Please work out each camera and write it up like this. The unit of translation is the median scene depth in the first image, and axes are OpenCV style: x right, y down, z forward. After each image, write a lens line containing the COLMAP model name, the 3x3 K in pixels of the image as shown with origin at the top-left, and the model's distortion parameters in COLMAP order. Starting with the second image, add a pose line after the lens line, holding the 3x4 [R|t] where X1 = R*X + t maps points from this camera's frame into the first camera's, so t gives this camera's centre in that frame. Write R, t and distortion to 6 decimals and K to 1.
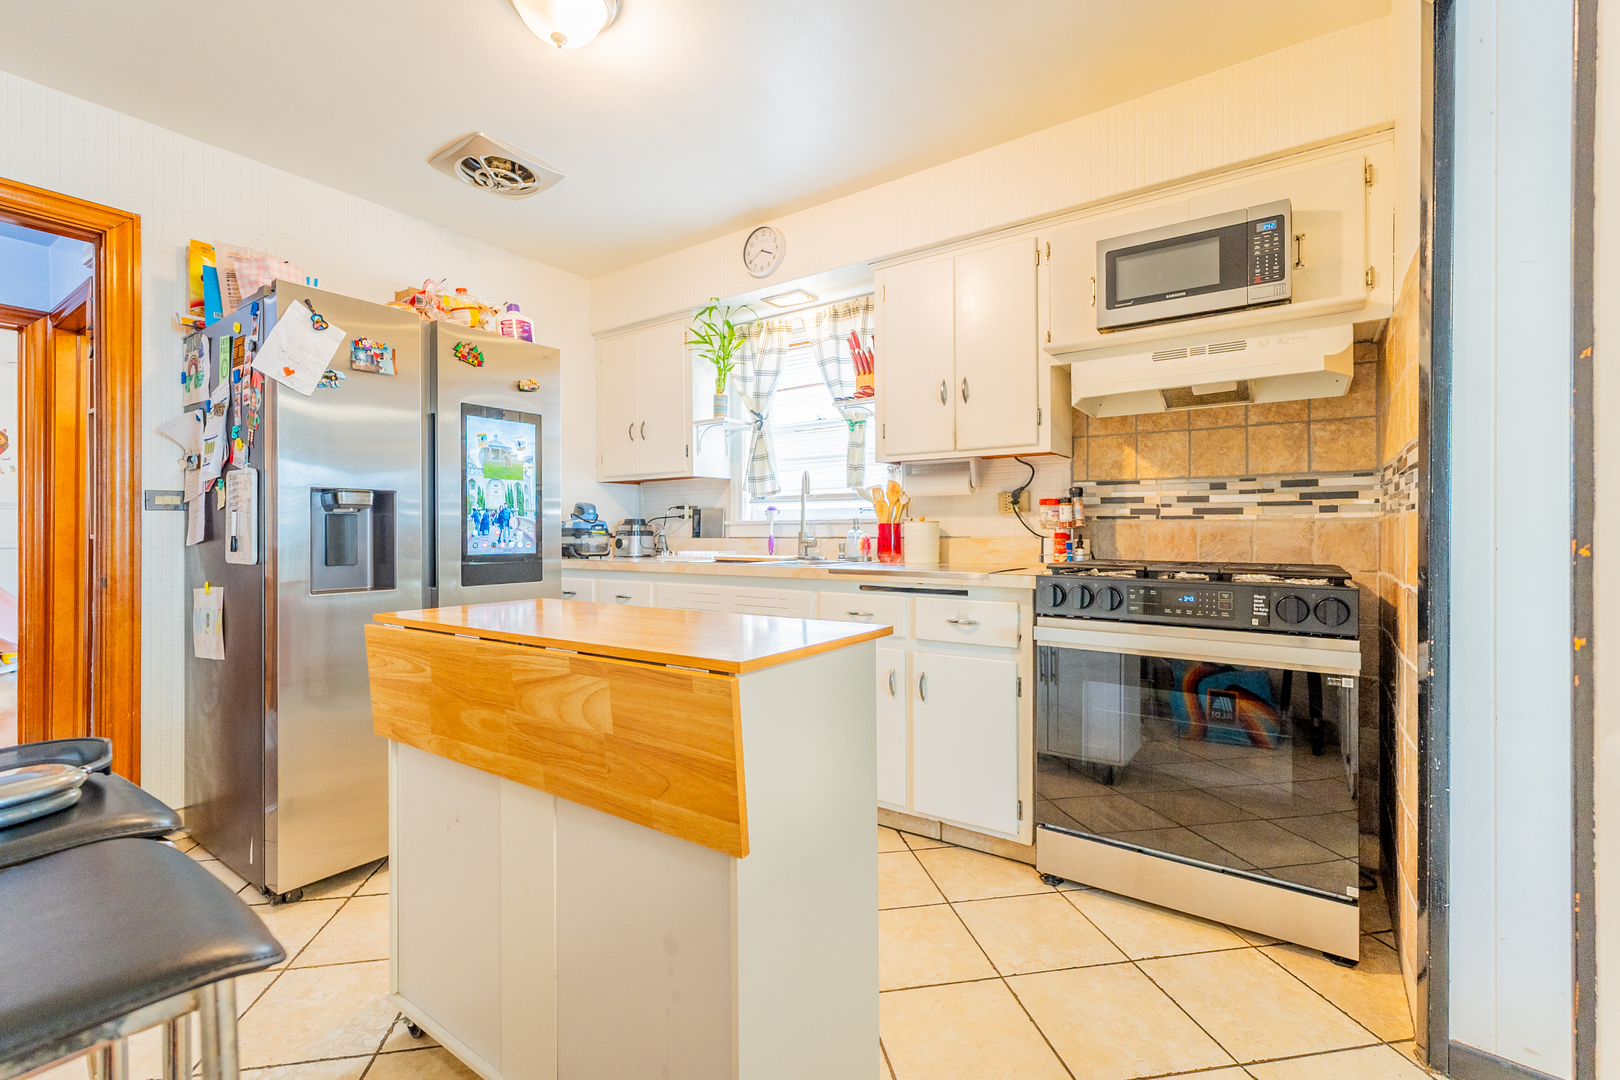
lens RADIAL K [[687.1, 0, 814.7], [0, 687.1, 532.7], [0, 0, 1]] dist [0.001011, 0.000063]
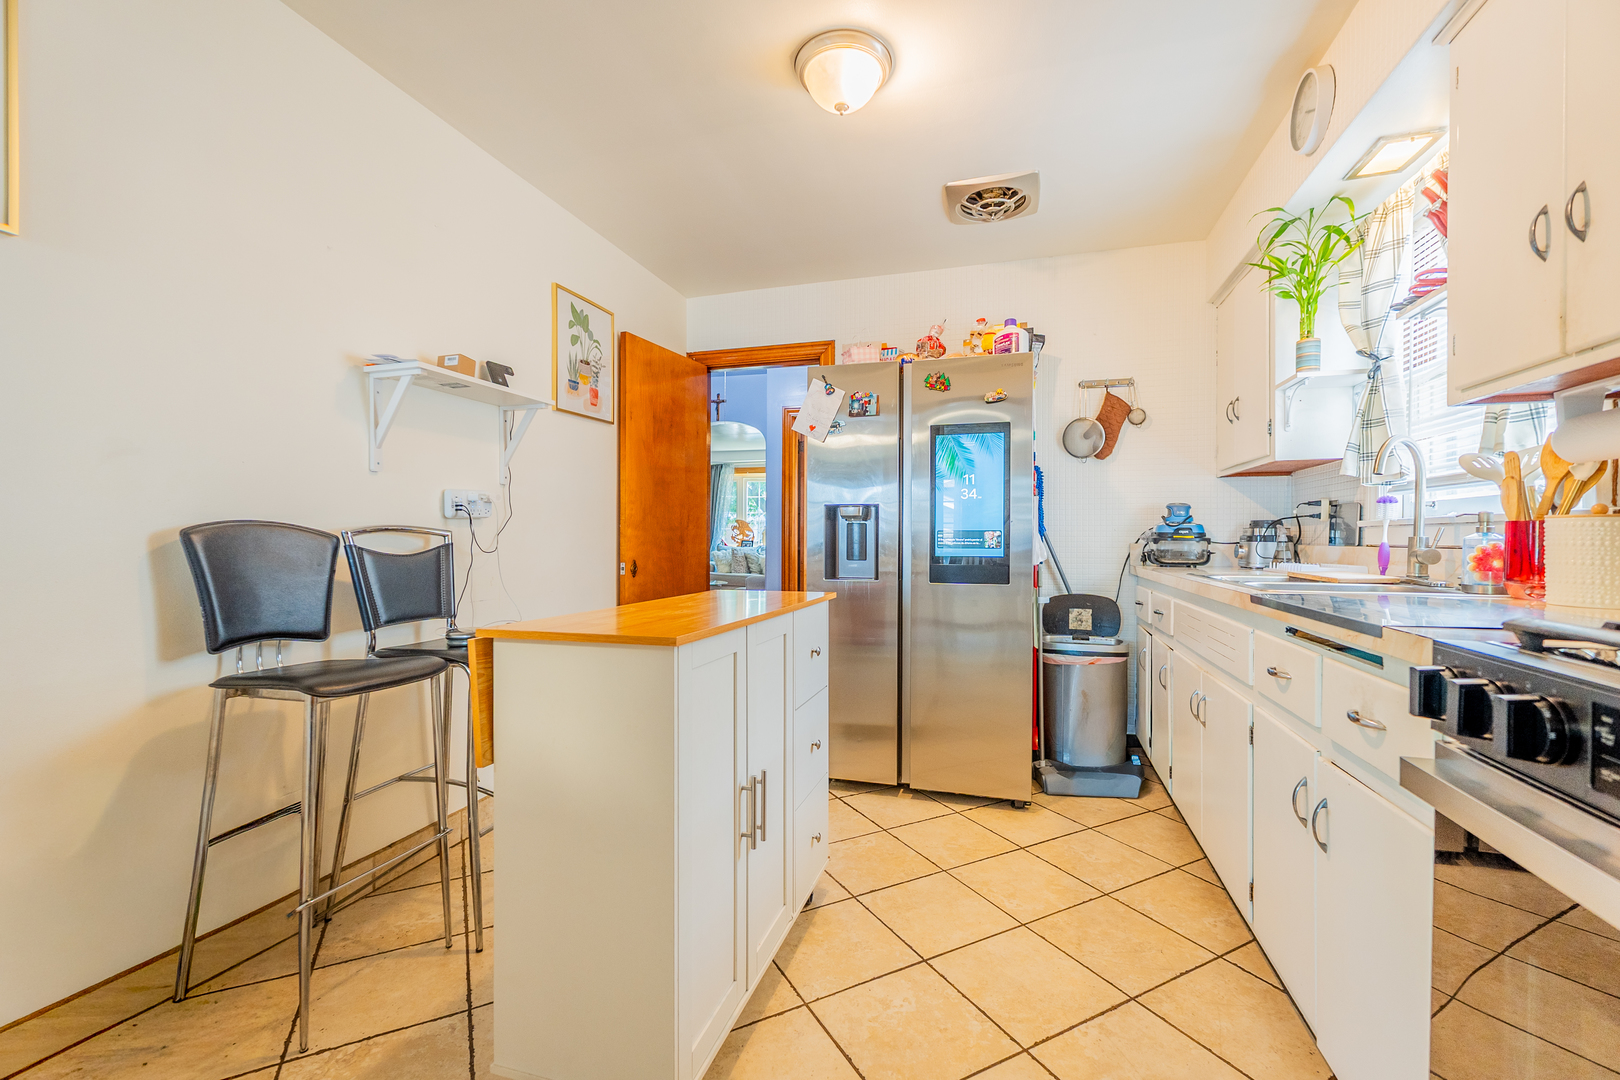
lens RADIAL K [[687.1, 0, 814.7], [0, 687.1, 532.7], [0, 0, 1]] dist [0.001011, 0.000063]
pose [[0.310551, -0.003009, -0.950552, 0.511057], [-0.003495, 0.999985, -0.004308, -0.001313], [0.950550, 0.004660, 0.310536, 0.432464]]
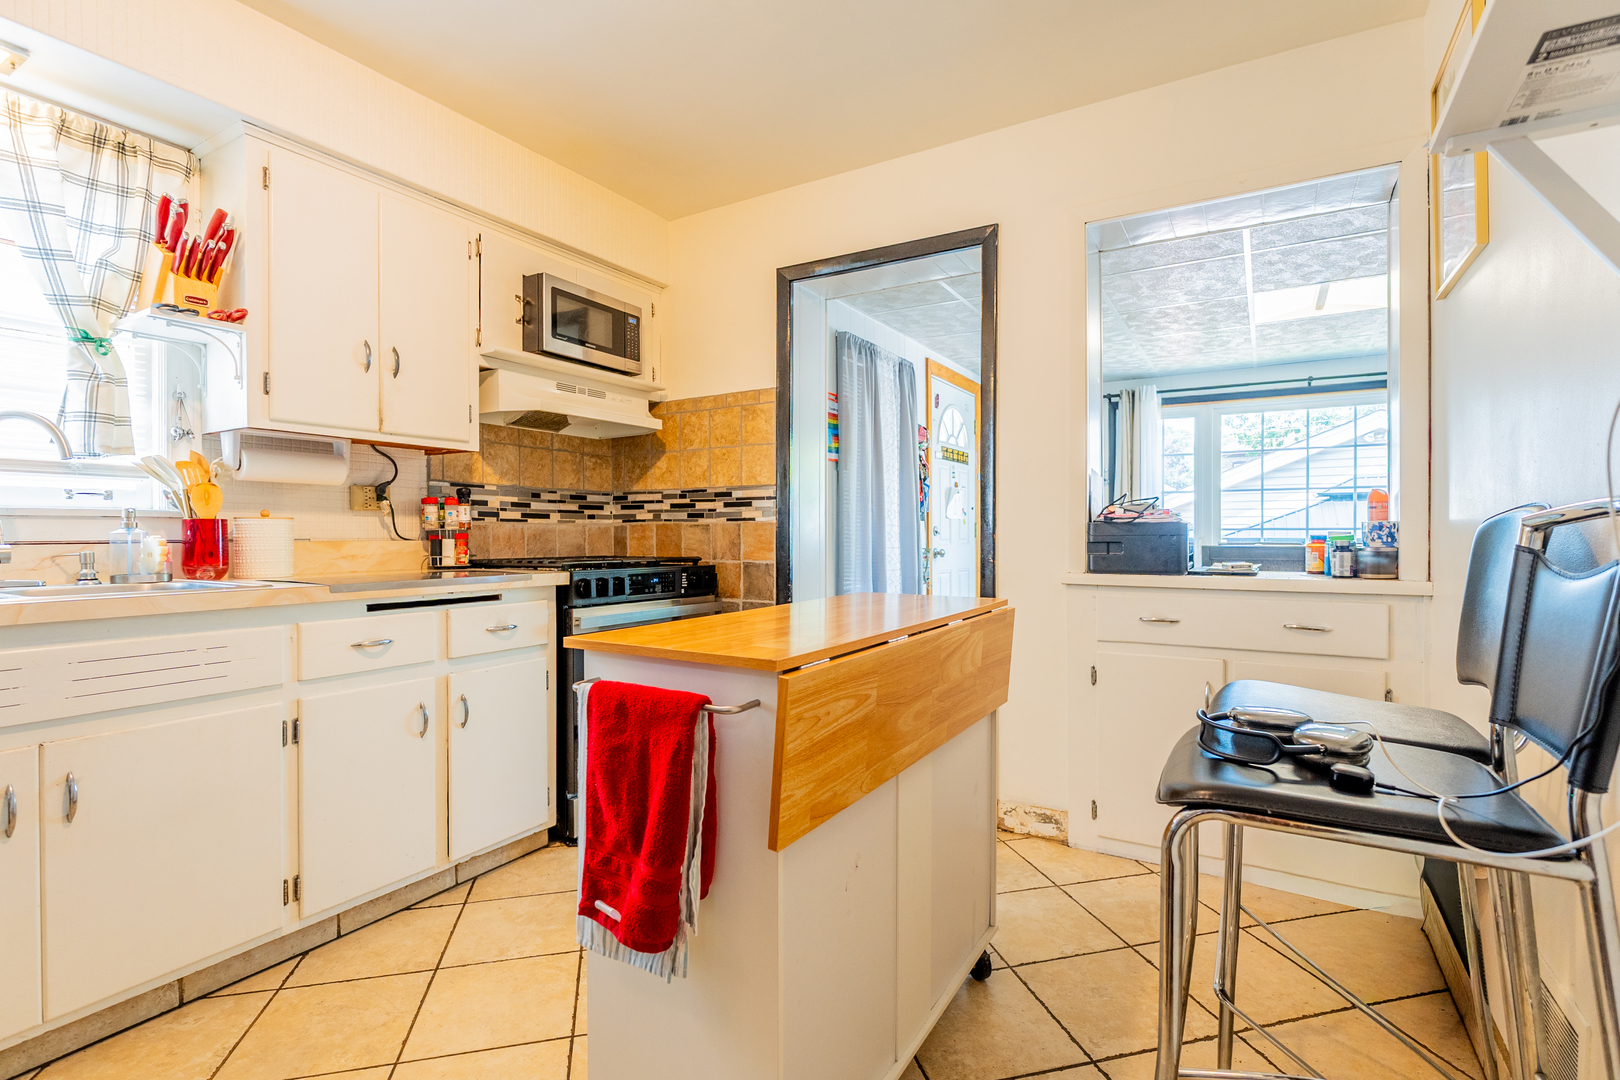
lens RADIAL K [[744.5, 0, 810.0], [0, 744.5, 540.0], [0, 0, 1]] dist [-0.002675, 0.000138]
pose [[-0.049151, -0.007987, 0.998759, -0.751330], [0.001322, 0.999967, 0.008062, 0.001409], [-0.998790, 0.001717, -0.049139, 0.574688]]
